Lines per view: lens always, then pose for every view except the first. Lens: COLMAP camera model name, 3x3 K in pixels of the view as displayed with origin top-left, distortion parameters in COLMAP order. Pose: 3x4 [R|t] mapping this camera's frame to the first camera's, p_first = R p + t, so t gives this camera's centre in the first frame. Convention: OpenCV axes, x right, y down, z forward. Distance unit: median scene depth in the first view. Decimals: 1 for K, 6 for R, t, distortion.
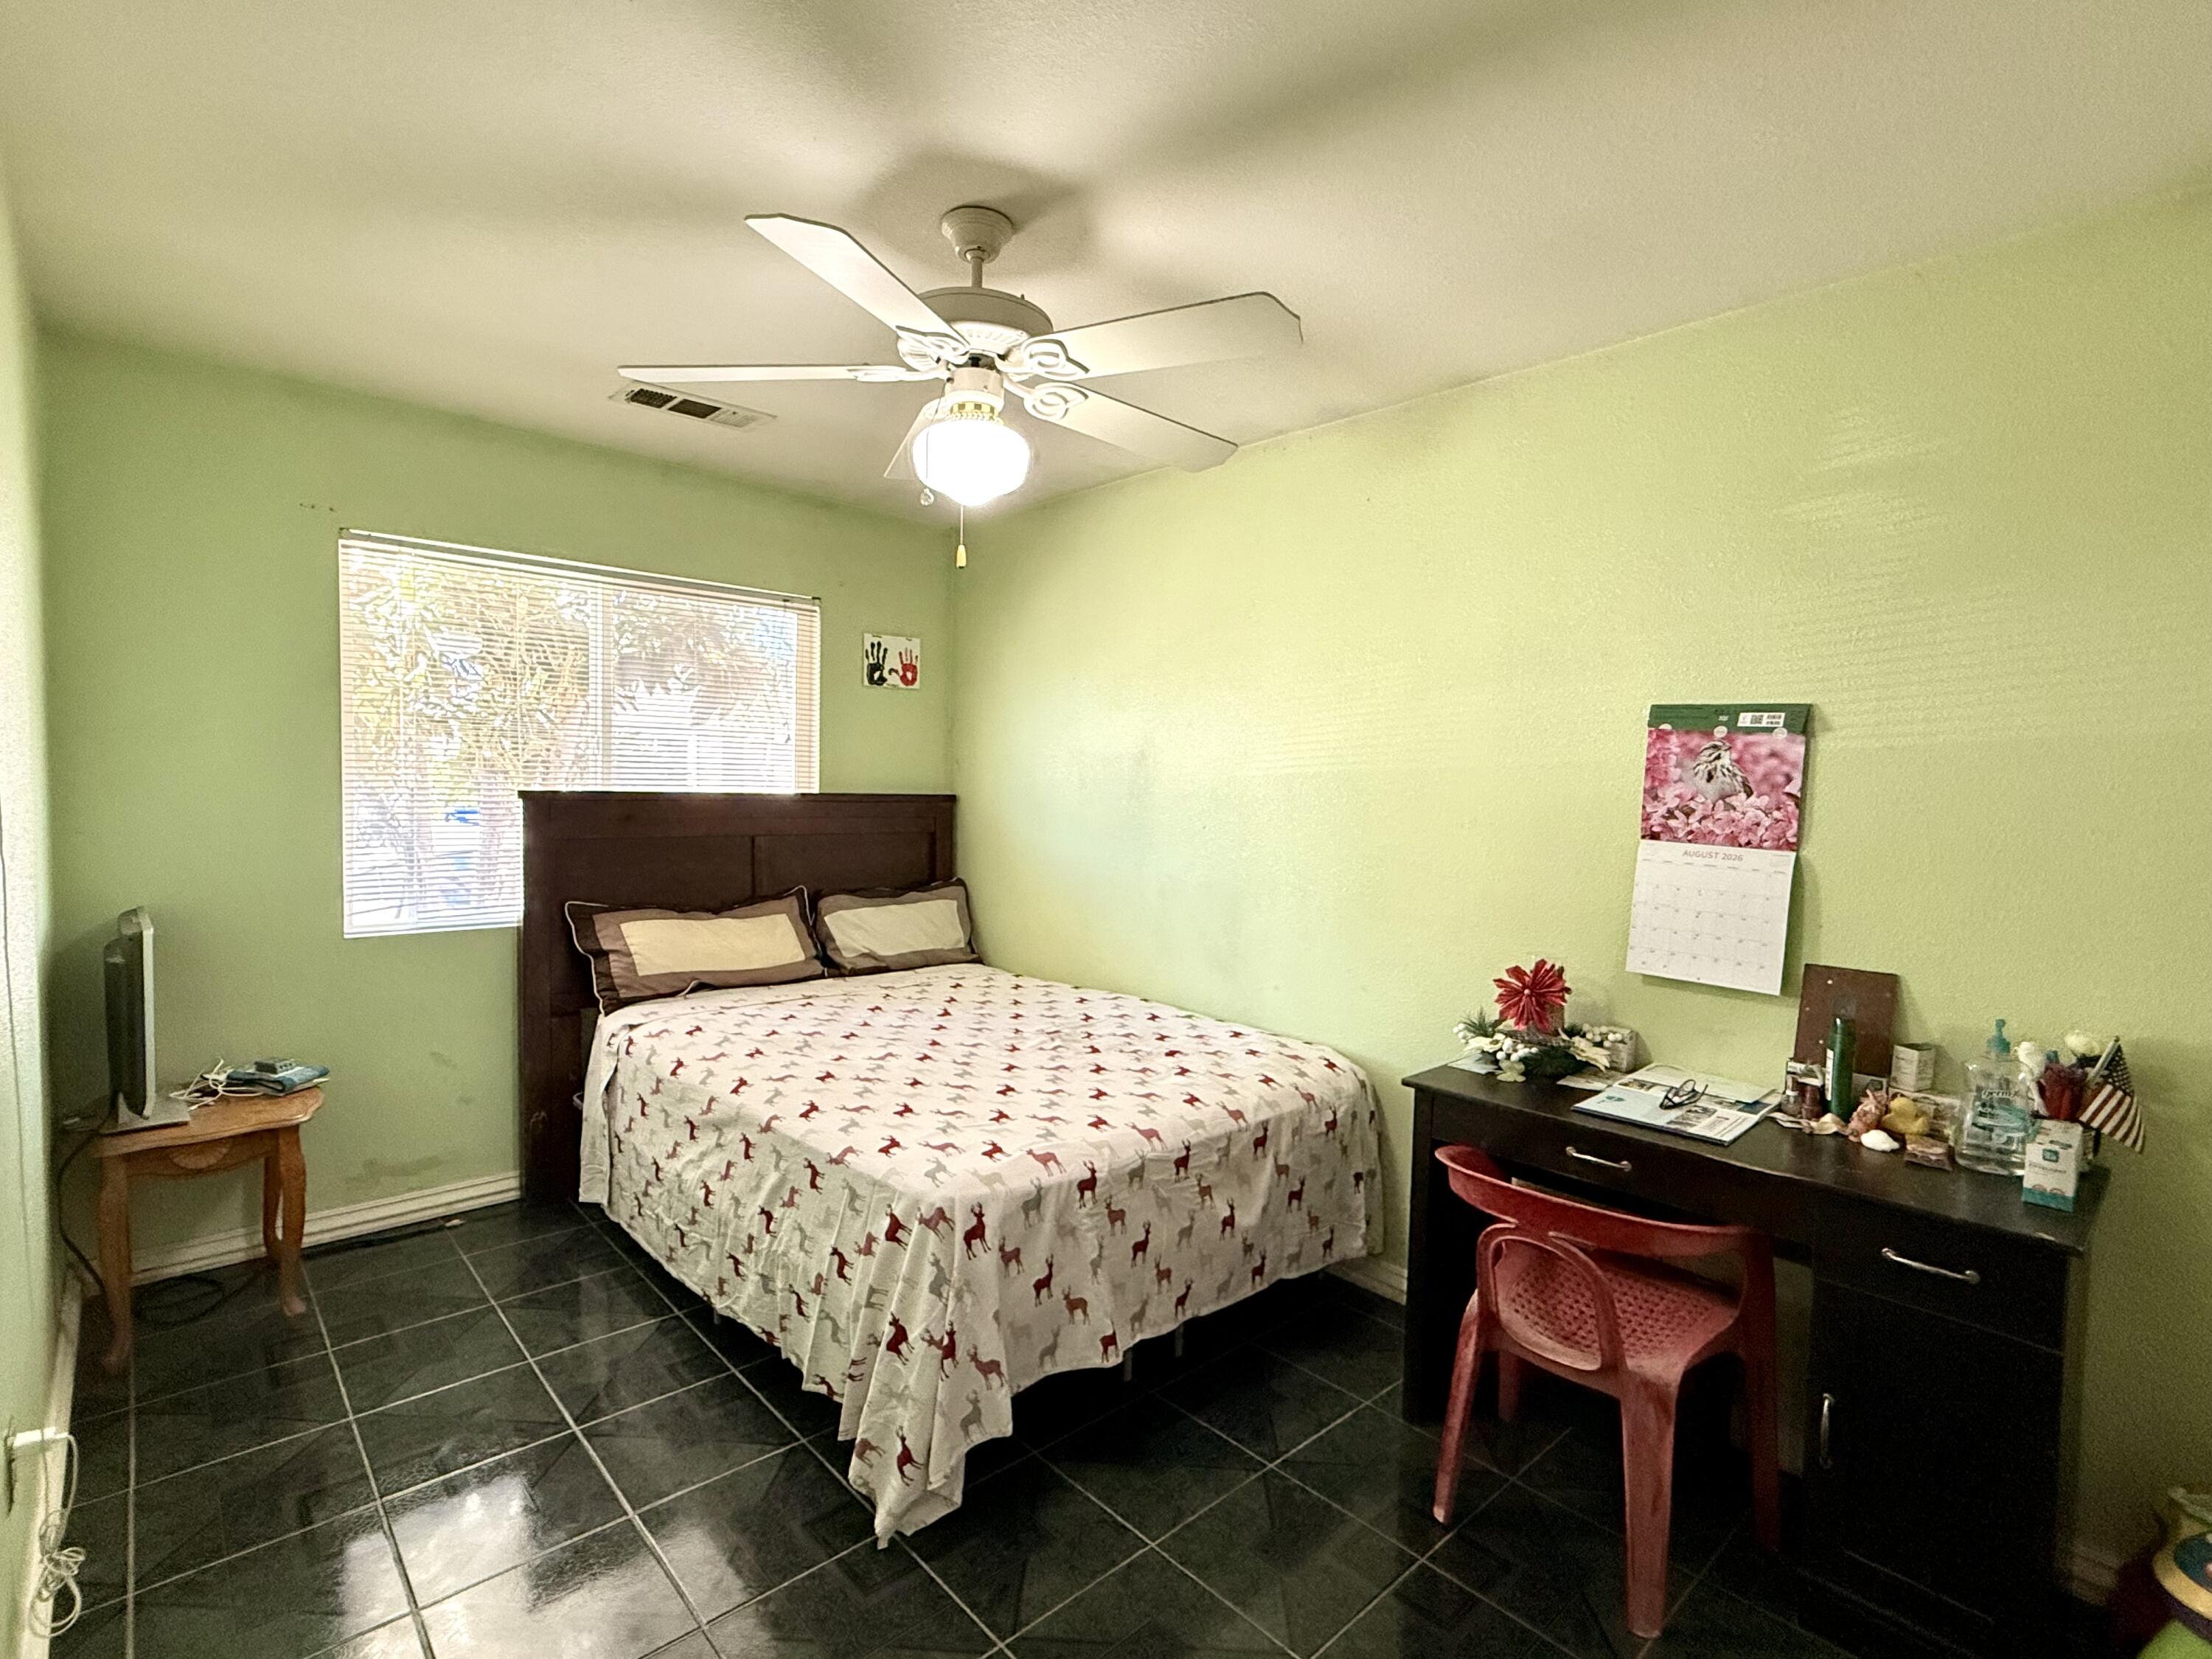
lens RADIAL K [[1033.2, 0, 1097.8], [0, 1033.2, 830.1], [0, 0, 1]] dist [-0.011411, -0.000558]
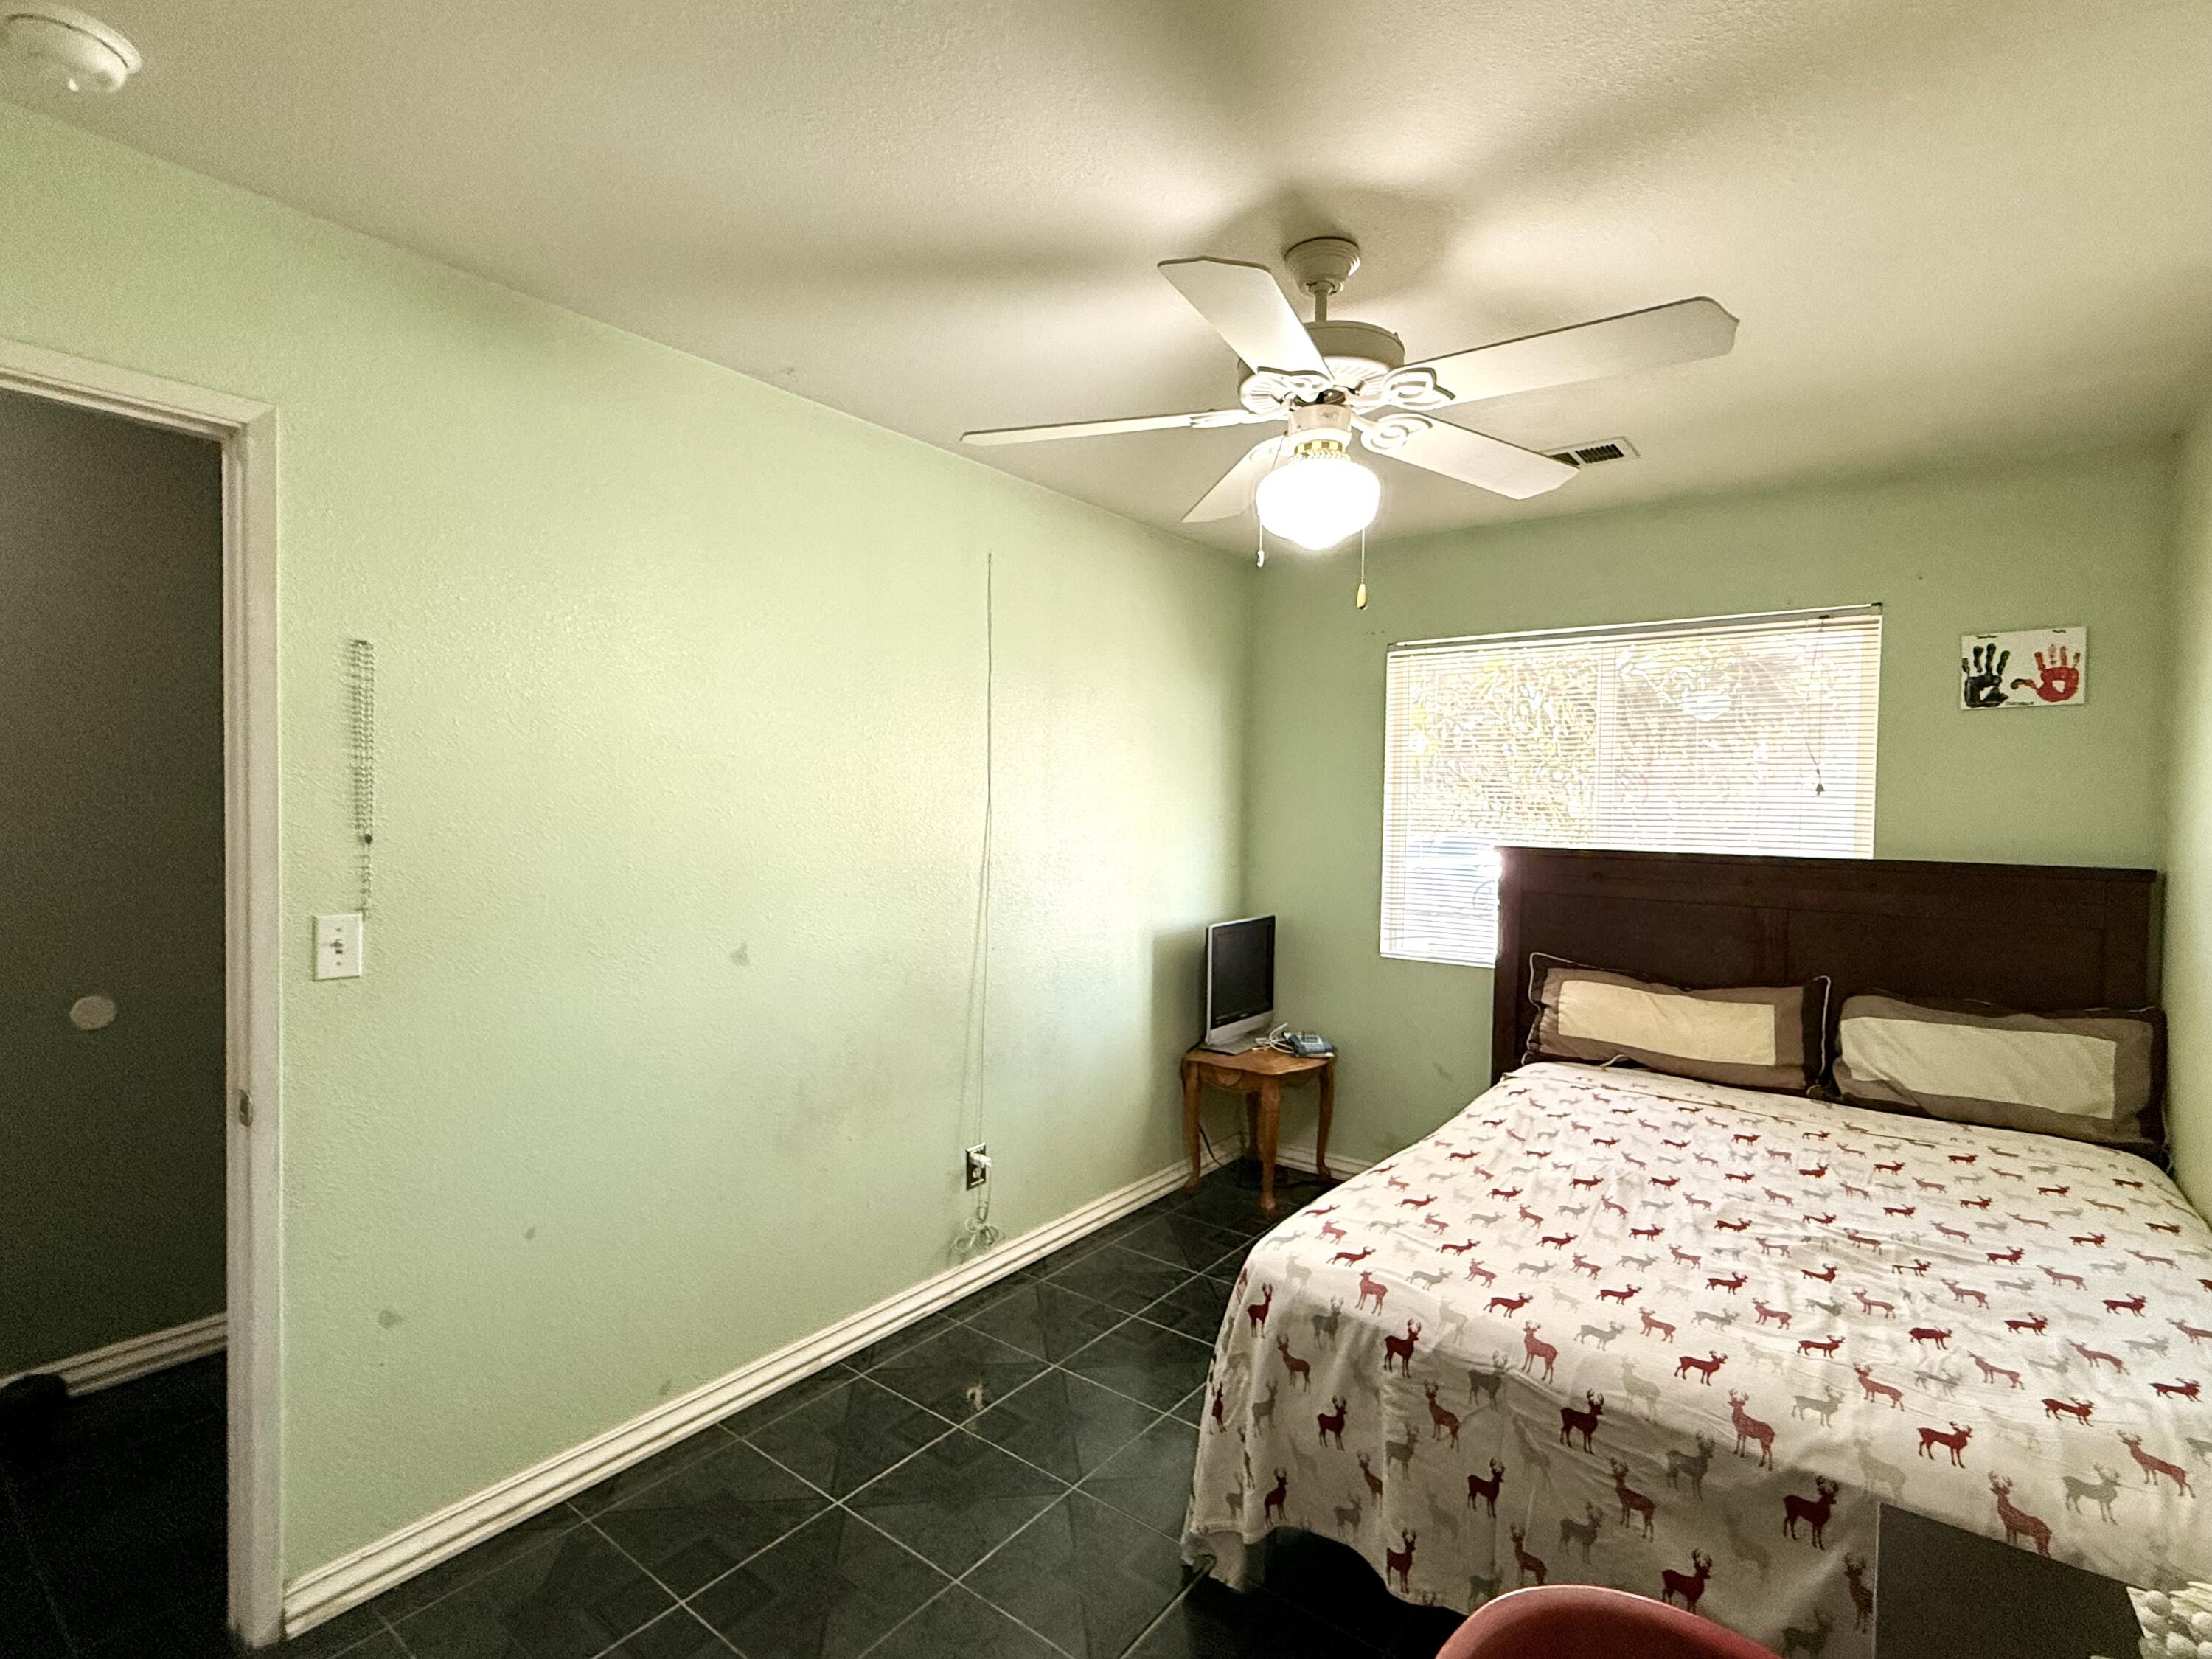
lens RADIAL K [[1033.2, 0, 1104.8], [0, 1033.2, 826.2], [0, 0, 1]] dist [-0.011411, -0.000558]
pose [[0.181492, -0.001294, -0.983392, 0.449847], [-0.060366, 0.998099, -0.012454, -0.019999], [0.981538, 0.061624, 0.181069, 0.376513]]
